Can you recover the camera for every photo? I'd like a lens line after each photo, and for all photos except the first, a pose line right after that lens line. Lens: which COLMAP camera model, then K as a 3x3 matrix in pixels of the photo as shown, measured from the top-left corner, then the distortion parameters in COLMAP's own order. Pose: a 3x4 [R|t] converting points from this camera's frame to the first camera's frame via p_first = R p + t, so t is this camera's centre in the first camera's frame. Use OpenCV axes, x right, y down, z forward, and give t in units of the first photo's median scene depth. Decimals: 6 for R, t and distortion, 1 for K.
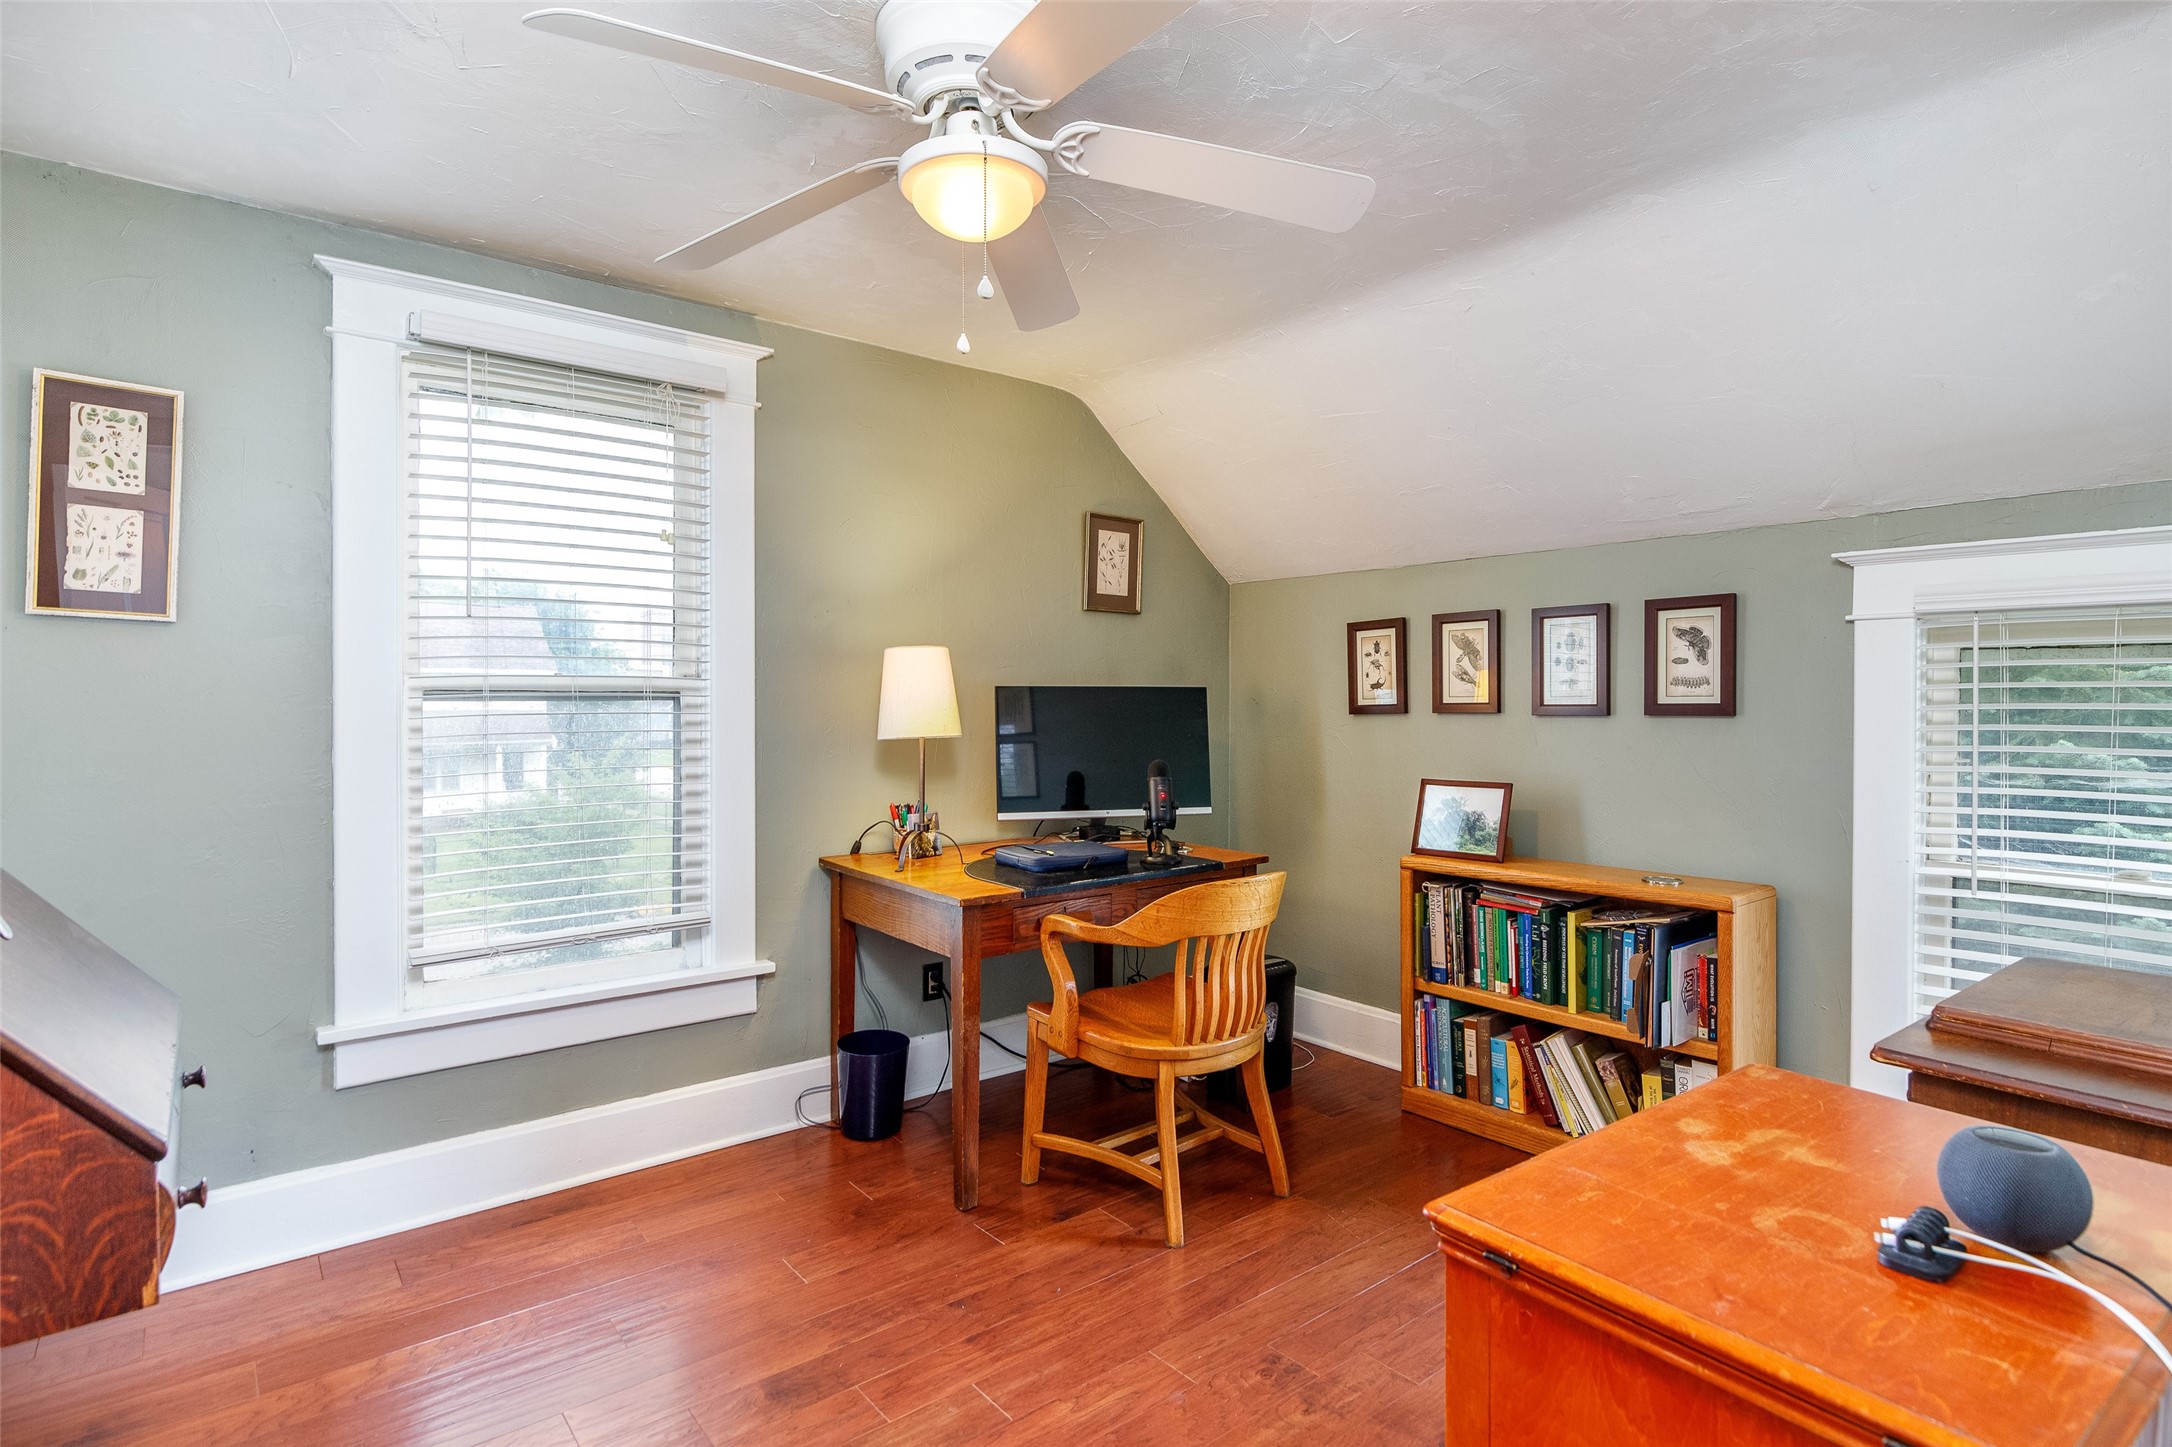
lens RADIAL K [[1092.7, 0, 1092.9], [0, 1092.7, 713.4], [0, 0, 1]] dist [-0.002102, -0.000484]
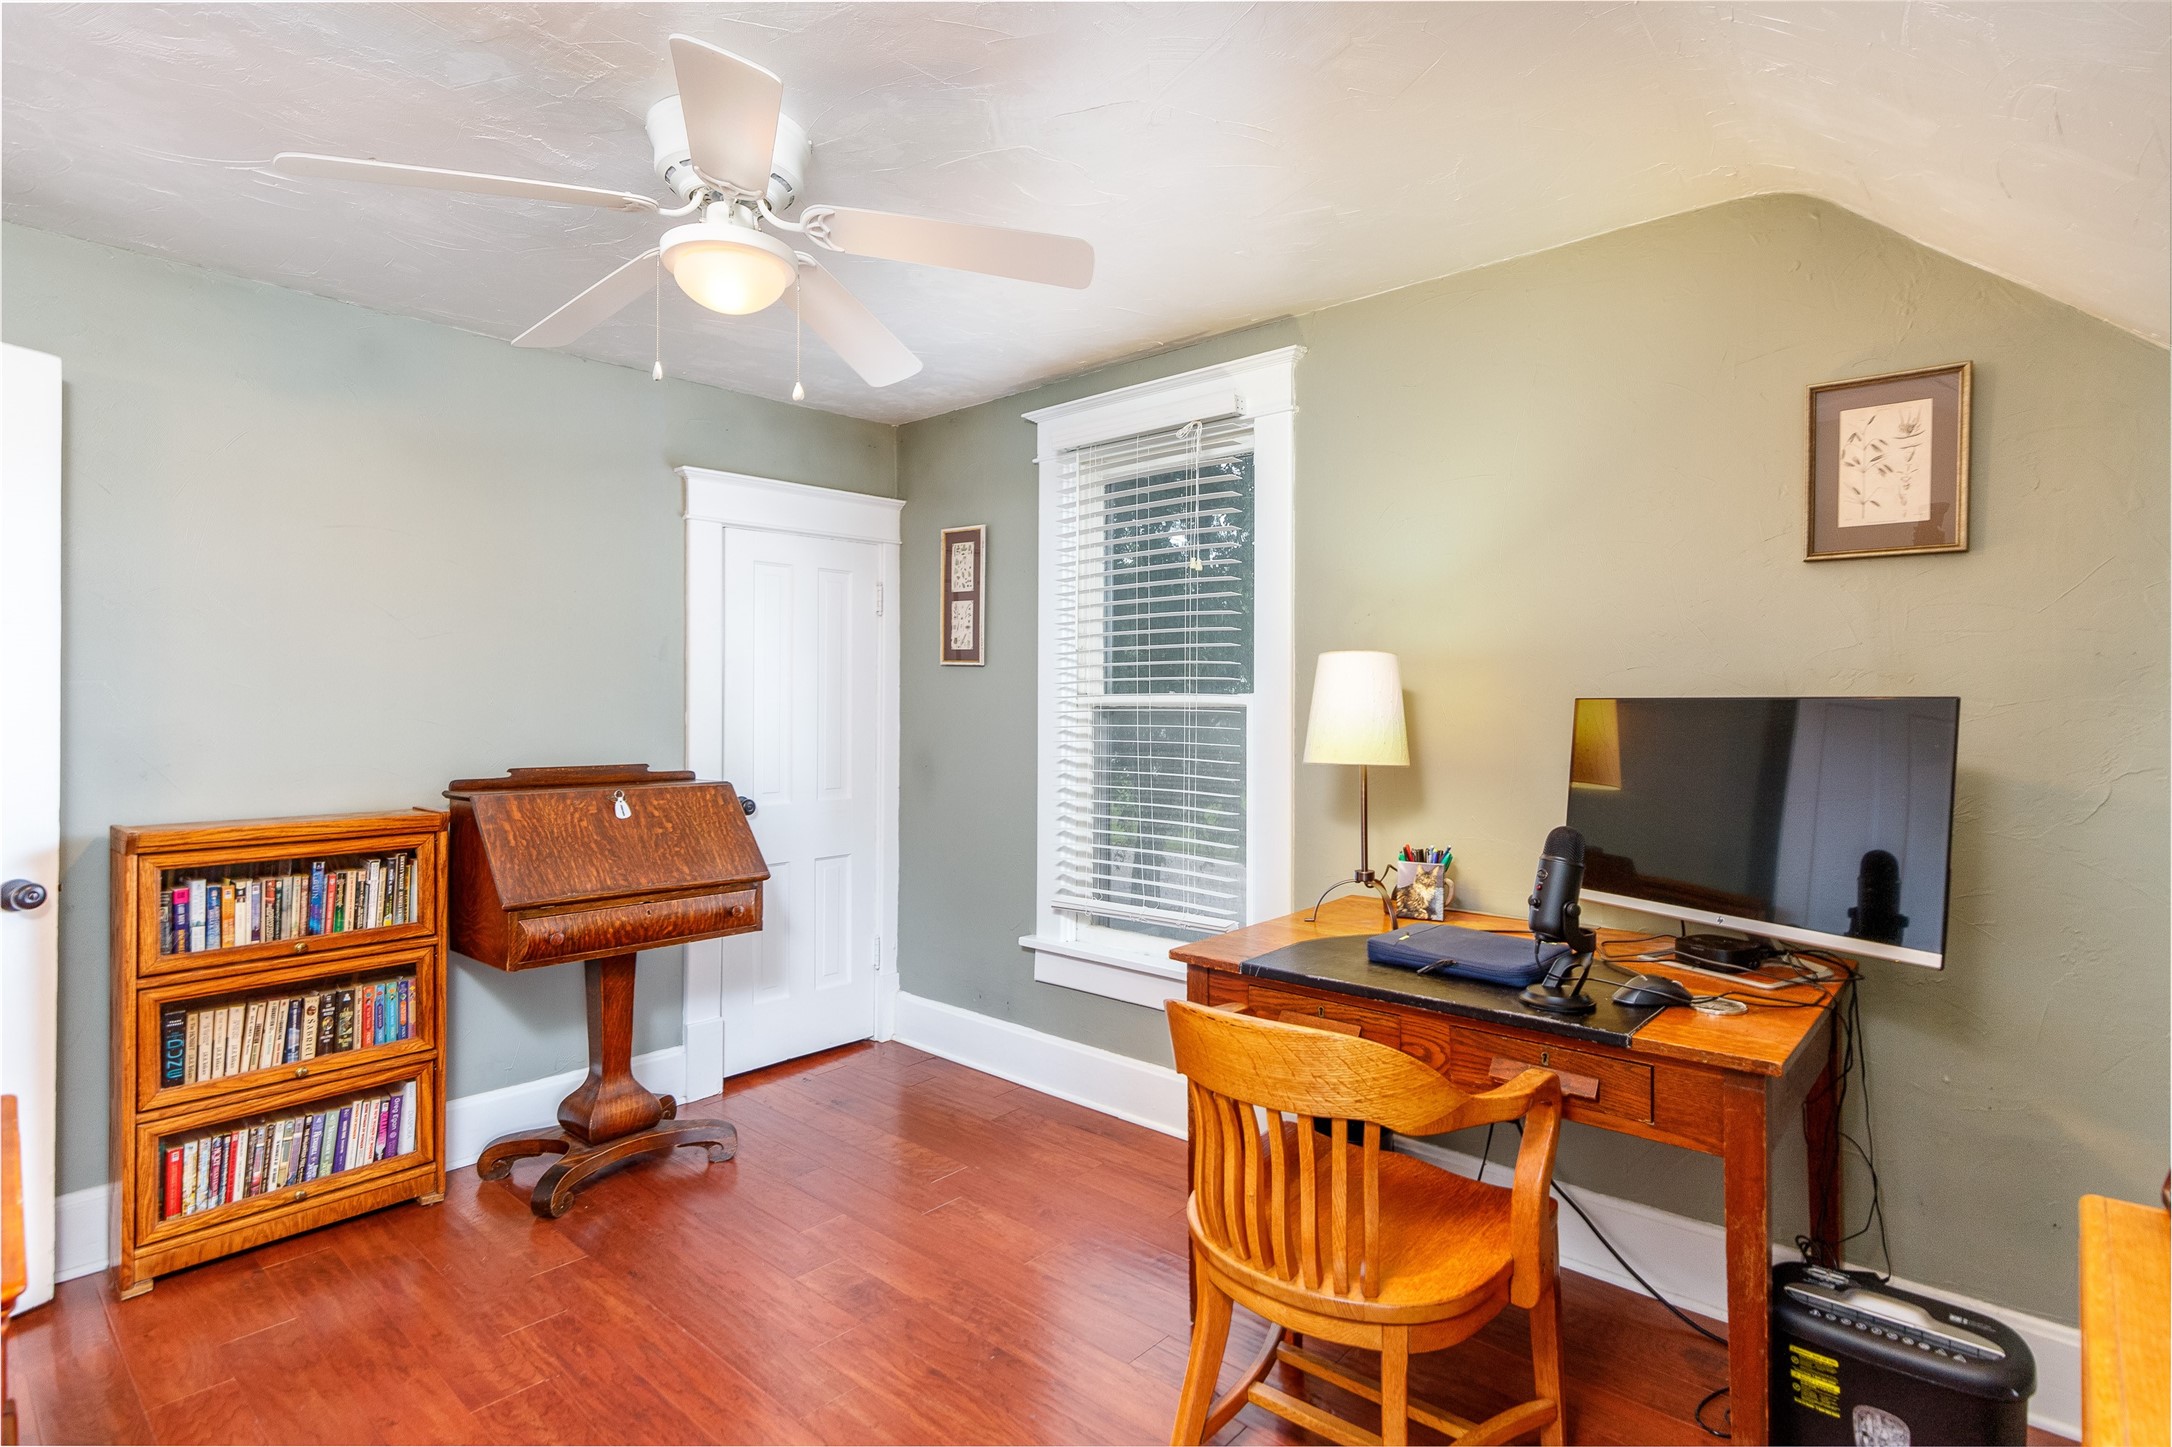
lens RADIAL K [[1092.7, 0, 1093.9], [0, 1092.7, 706.5], [0, 0, 1]] dist [-0.002102, -0.000484]
pose [[0.158546, 0.004916, -0.987339, 0.720652], [-0.011254, 0.999932, 0.003171, -0.025222], [0.987287, 0.010609, 0.158591, 0.800594]]
